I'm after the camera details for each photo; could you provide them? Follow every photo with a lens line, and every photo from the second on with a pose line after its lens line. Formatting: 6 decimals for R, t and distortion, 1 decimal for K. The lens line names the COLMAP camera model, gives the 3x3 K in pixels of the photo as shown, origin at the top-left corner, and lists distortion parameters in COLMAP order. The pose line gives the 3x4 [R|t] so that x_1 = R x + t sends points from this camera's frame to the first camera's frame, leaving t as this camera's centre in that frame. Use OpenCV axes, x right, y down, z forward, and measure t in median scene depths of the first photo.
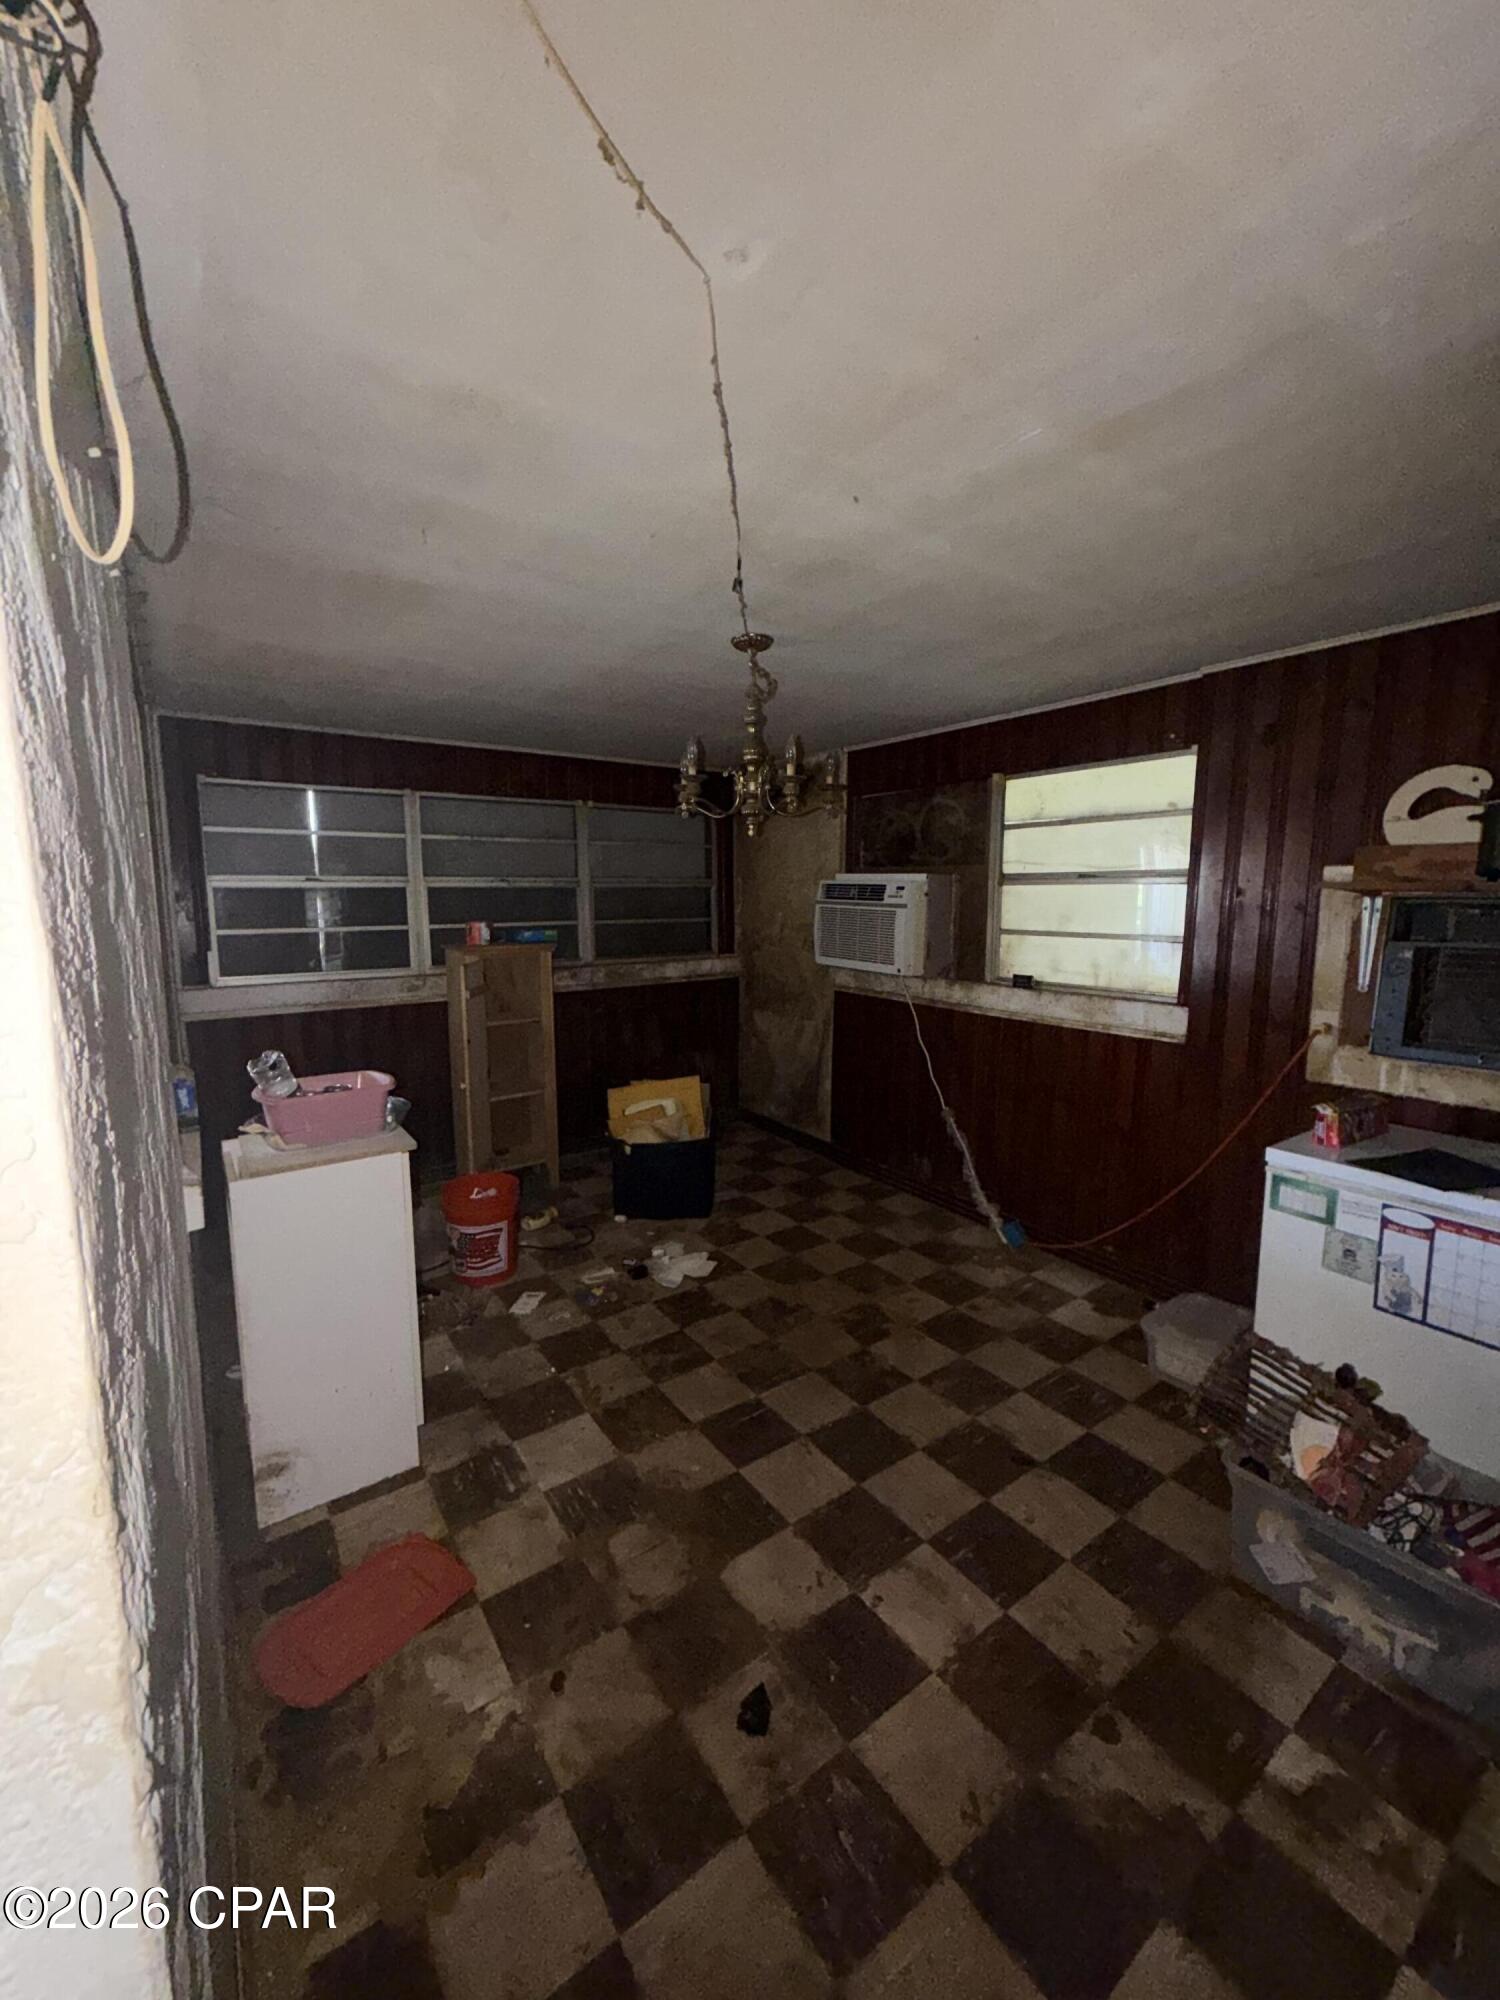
lens RADIAL K [[795.6, 0, 756.3], [0, 795.6, 998.3], [0, 0, 1]] dist [-0.000656, -0.000341]
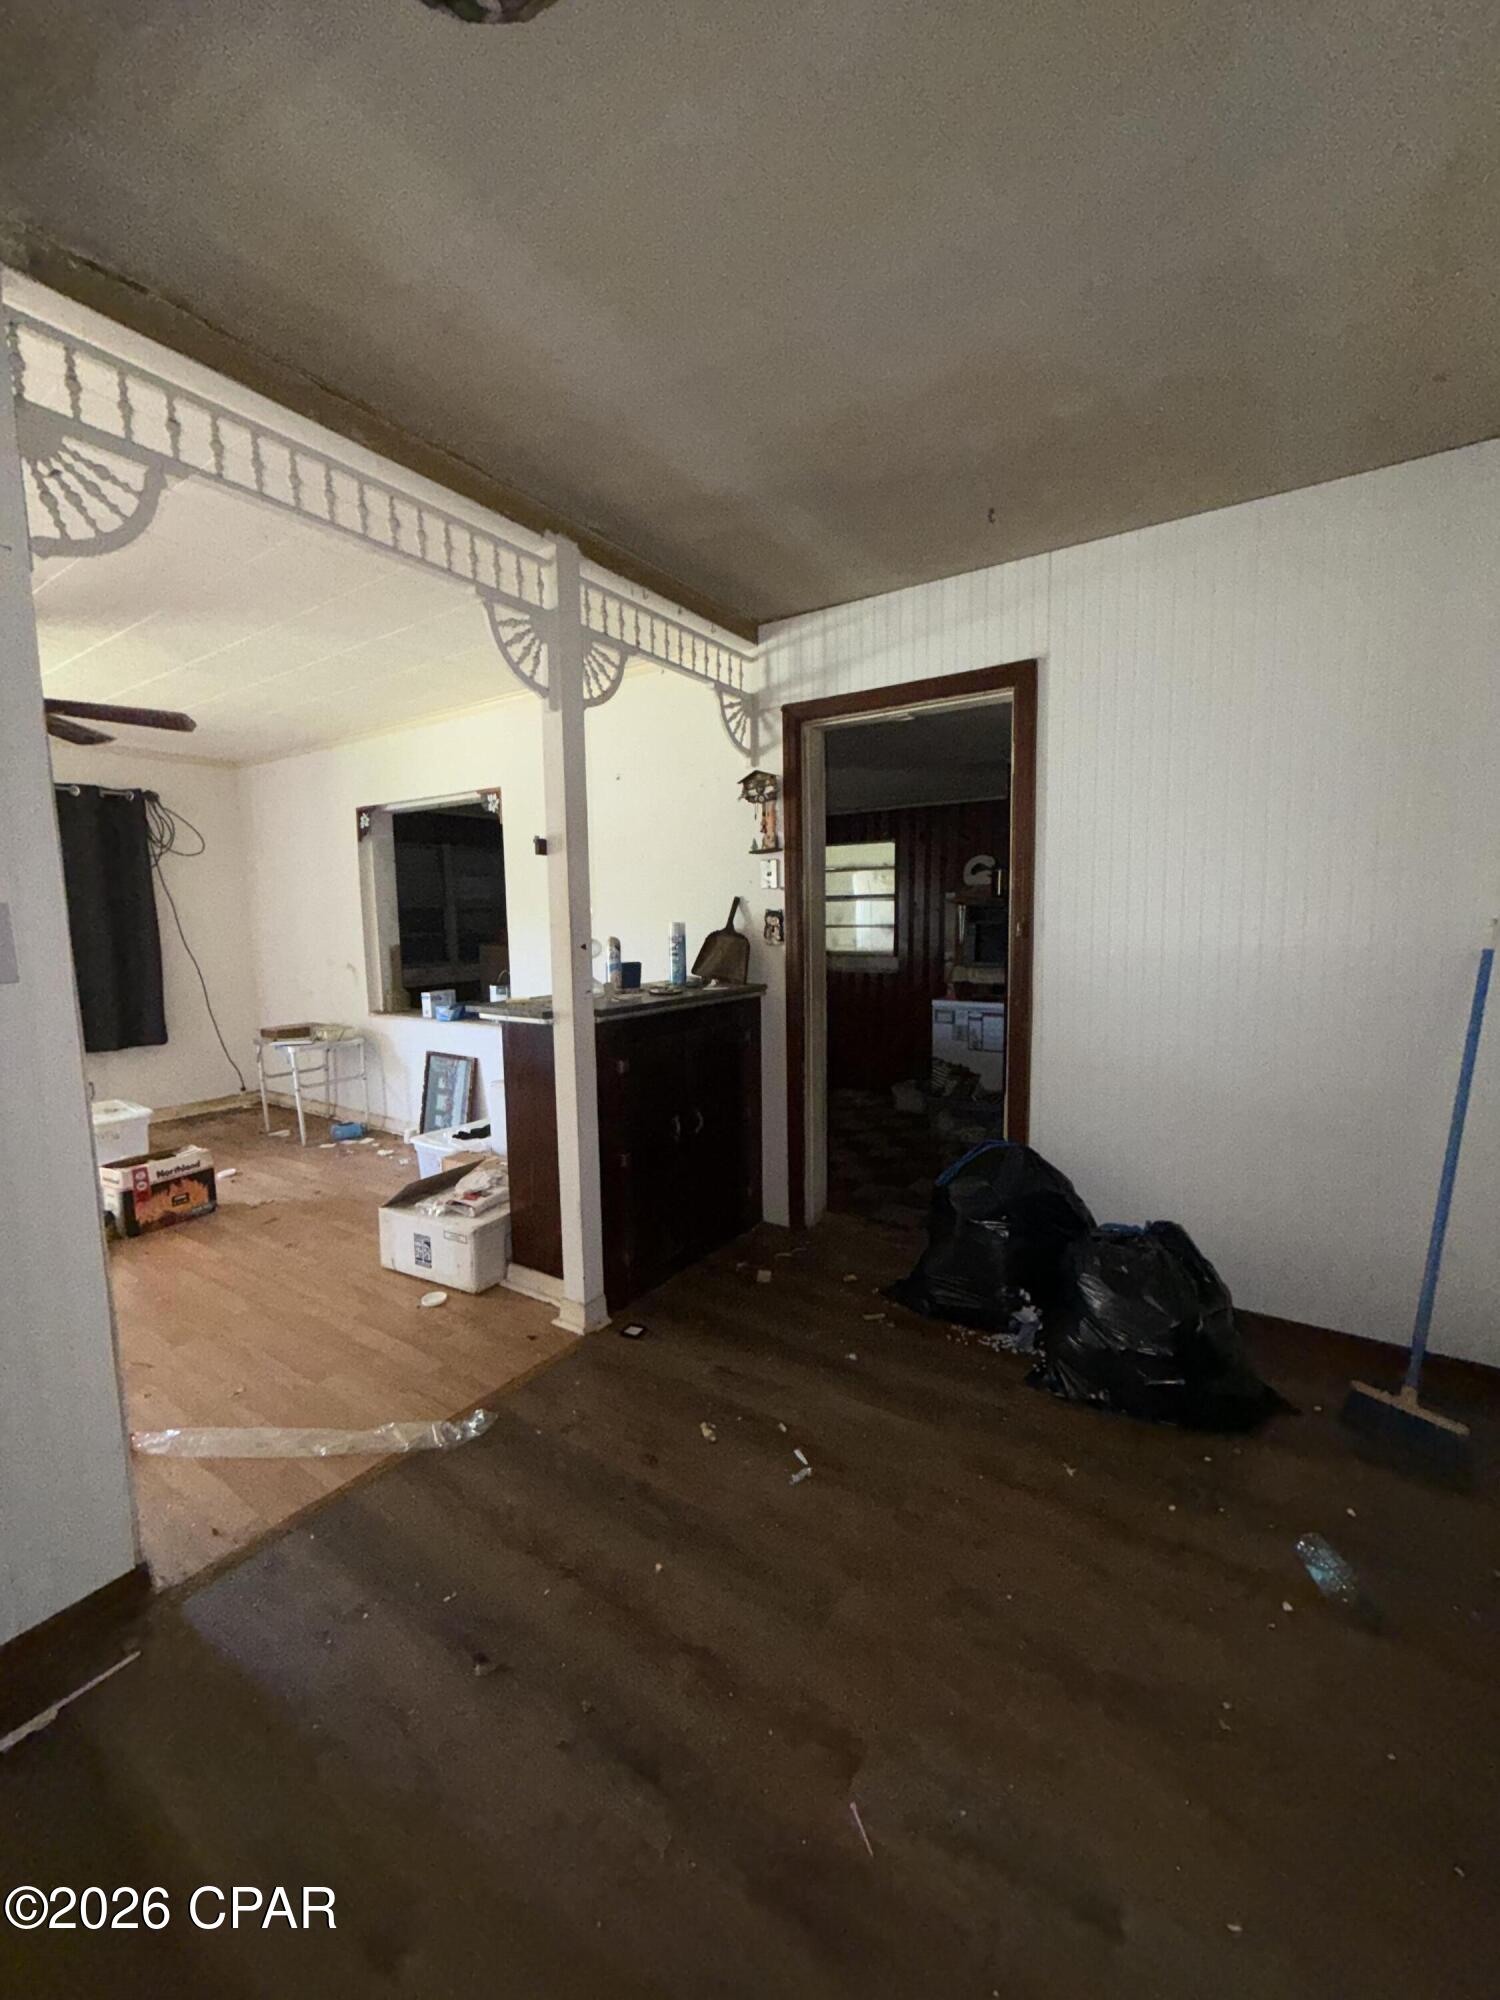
lens RADIAL K [[795.6, 0, 752.6], [0, 795.6, 989.5], [0, 0, 1]] dist [-0.000656, -0.000341]
pose [[0.936961, -0.049797, 0.345868, -0.721802], [0.061428, 0.997852, -0.022740, 0.154001], [-0.343993, 0.042552, 0.938008, -1.109923]]
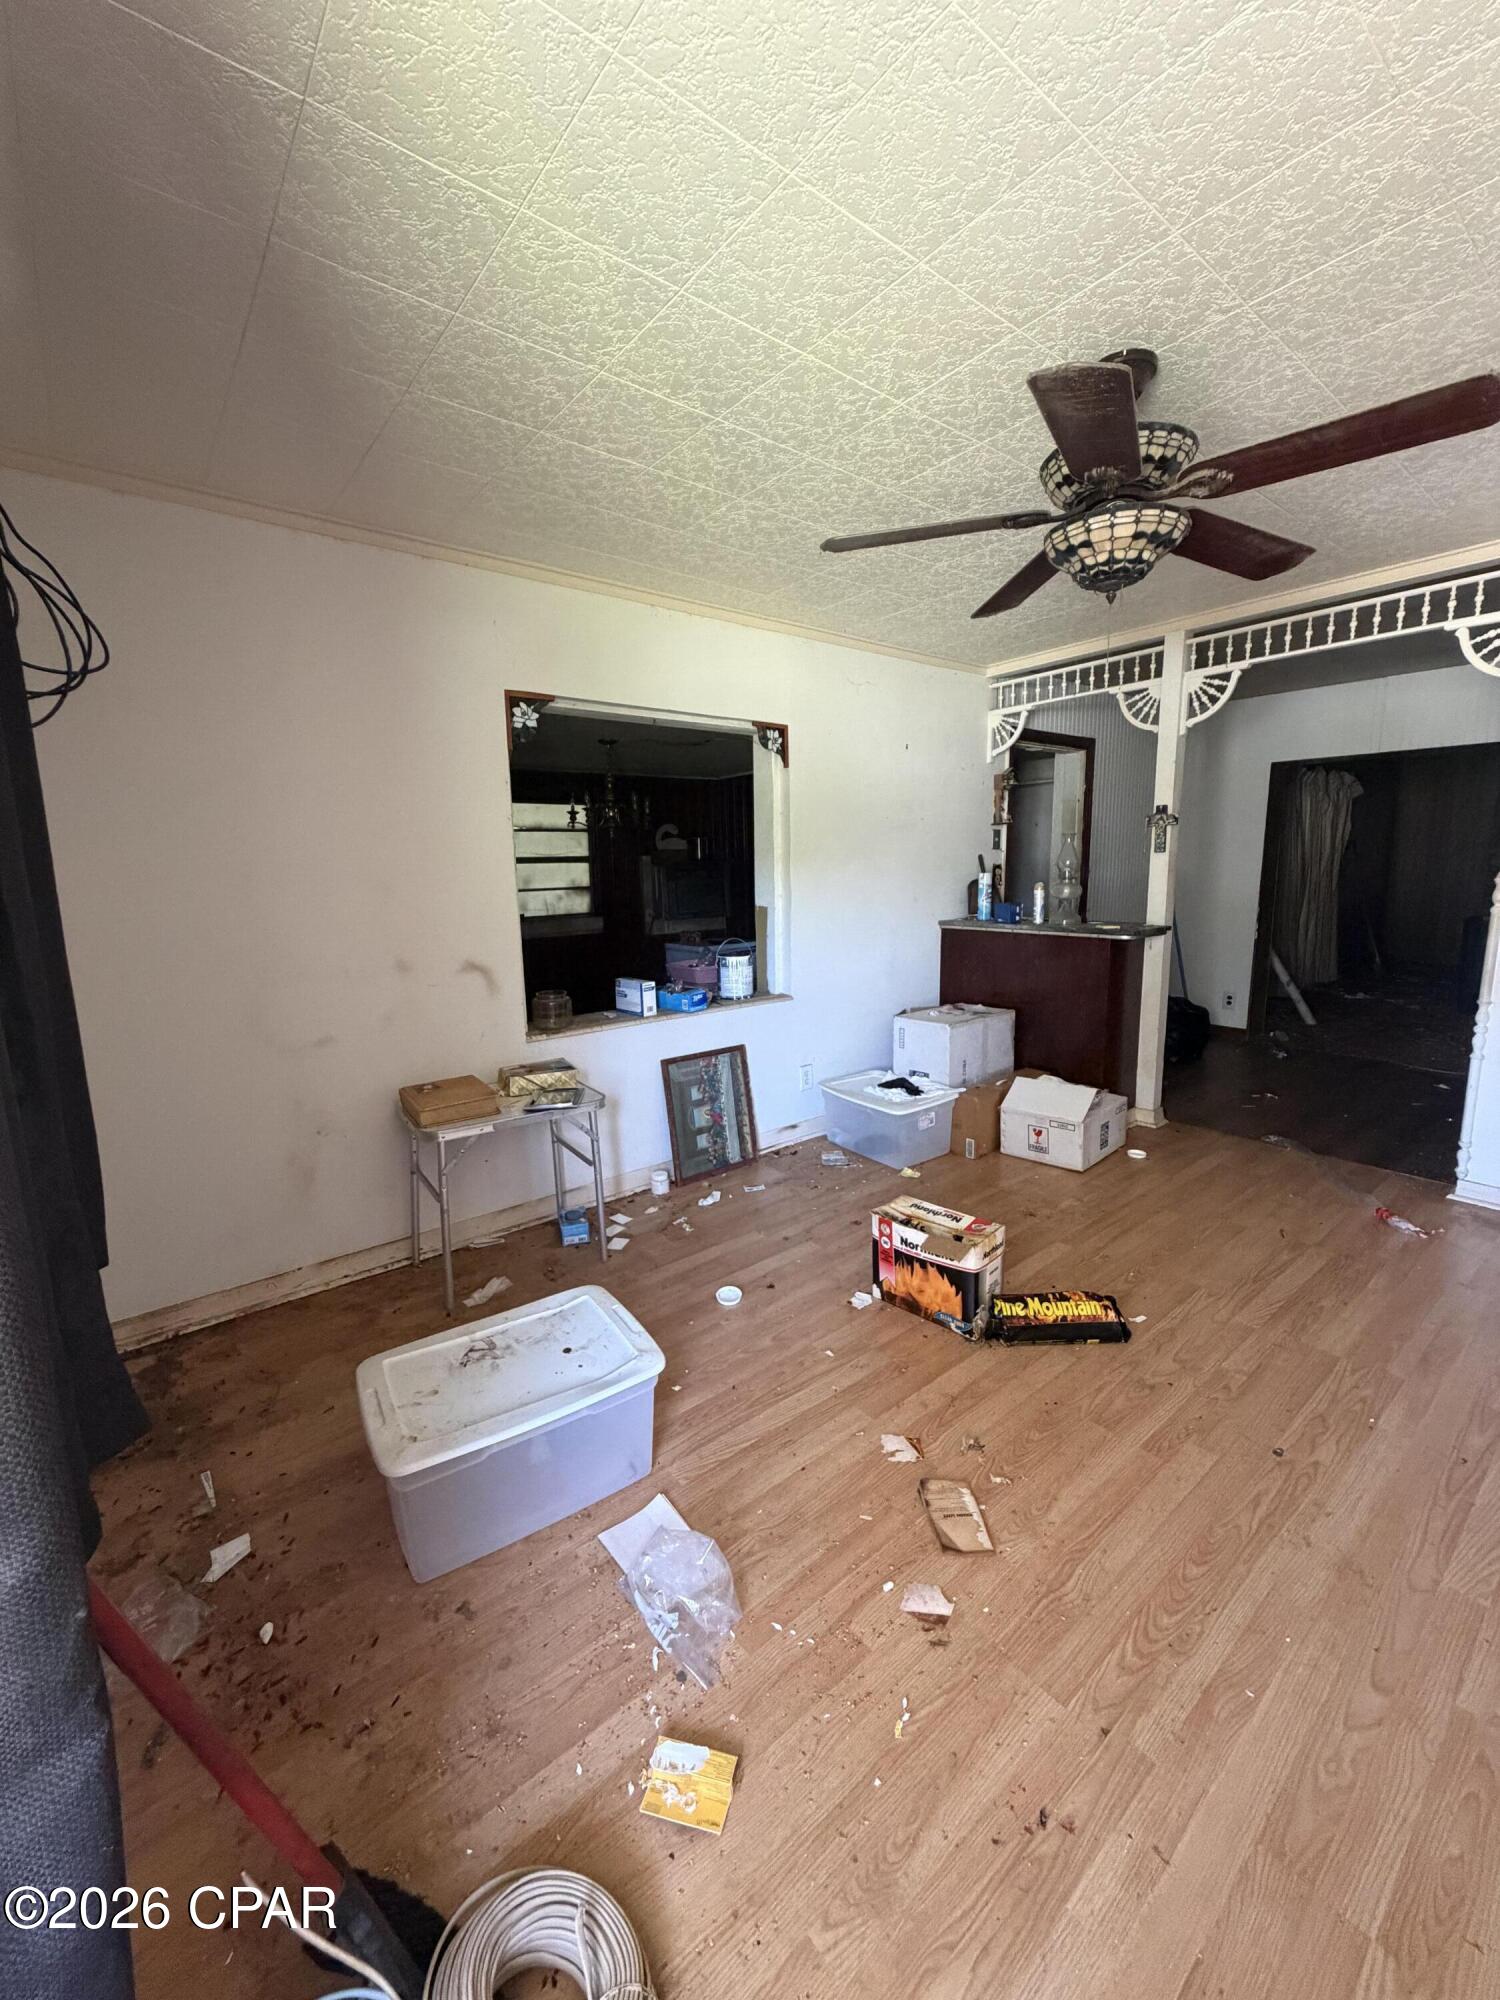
lens RADIAL K [[795.6, 0, 757.4], [0, 795.6, 991.3], [0, 0, 1]] dist [-0.000656, -0.000341]
pose [[-0.054163, -0.159013, 0.985790, -2.140761], [0.150558, 0.974652, 0.165489, -0.109402], [-0.987116, 0.157382, -0.028850, 0.780441]]
